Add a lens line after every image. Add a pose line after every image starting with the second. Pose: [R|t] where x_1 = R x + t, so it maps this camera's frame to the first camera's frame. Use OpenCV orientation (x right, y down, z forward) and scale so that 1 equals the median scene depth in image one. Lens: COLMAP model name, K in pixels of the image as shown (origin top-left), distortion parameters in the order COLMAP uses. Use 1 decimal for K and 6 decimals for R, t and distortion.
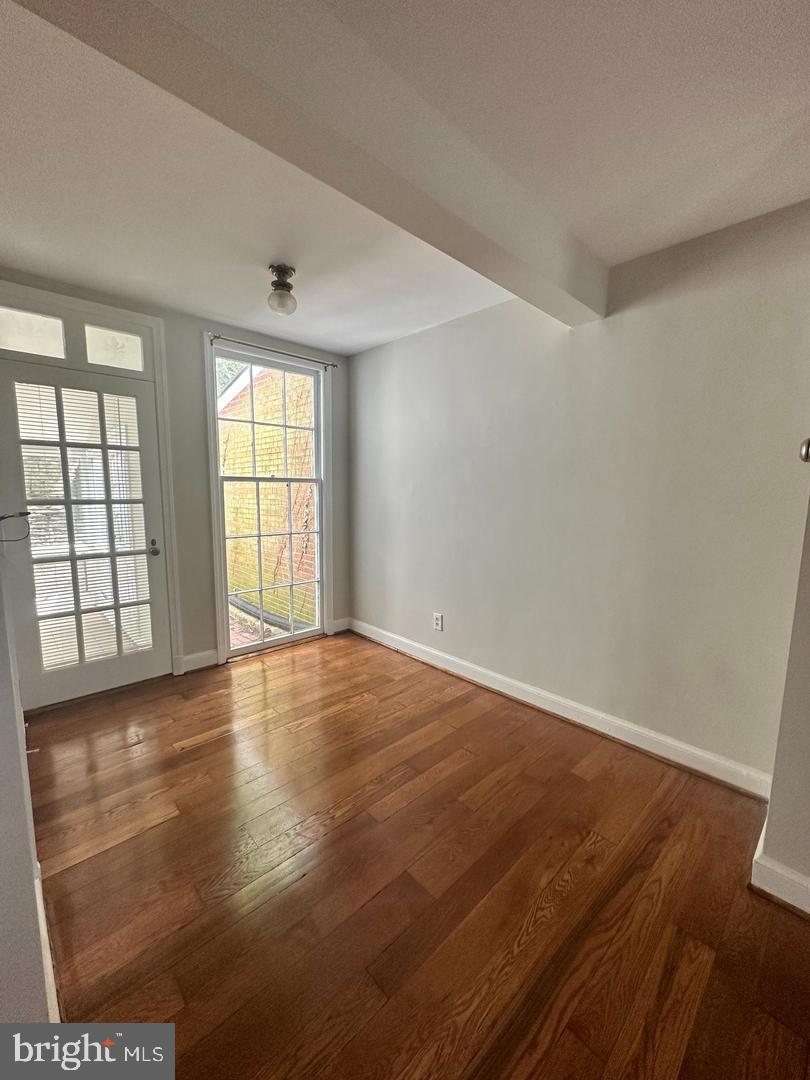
lens RADIAL K [[430.5, 0, 405.6], [0, 430.5, 541.6], [0, 0, 1]] dist [-0.001829, 0.000386]
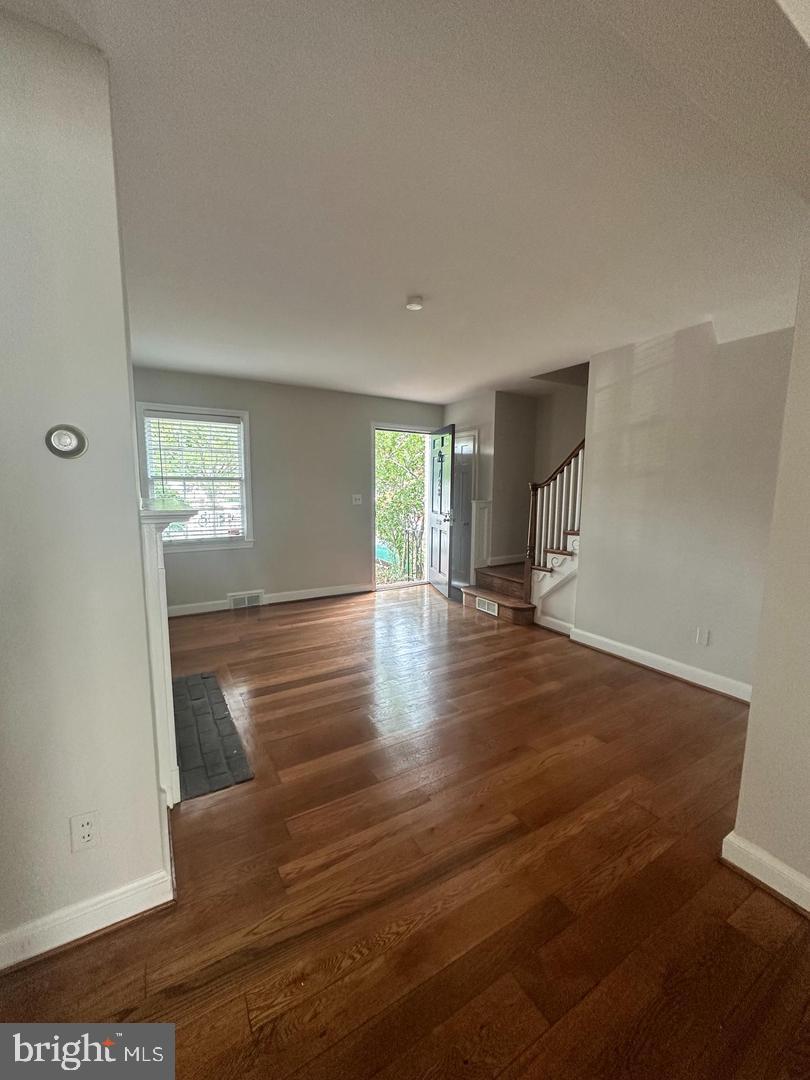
lens RADIAL K [[430.5, 0, 405.6], [0, 430.5, 541.6], [0, 0, 1]] dist [-0.001829, 0.000386]
pose [[-0.976901, -0.051447, 0.207407, 0.067010], [0.002777, 0.967449, 0.253051, -0.106725], [-0.213674, 0.247782, -0.944959, 0.777744]]
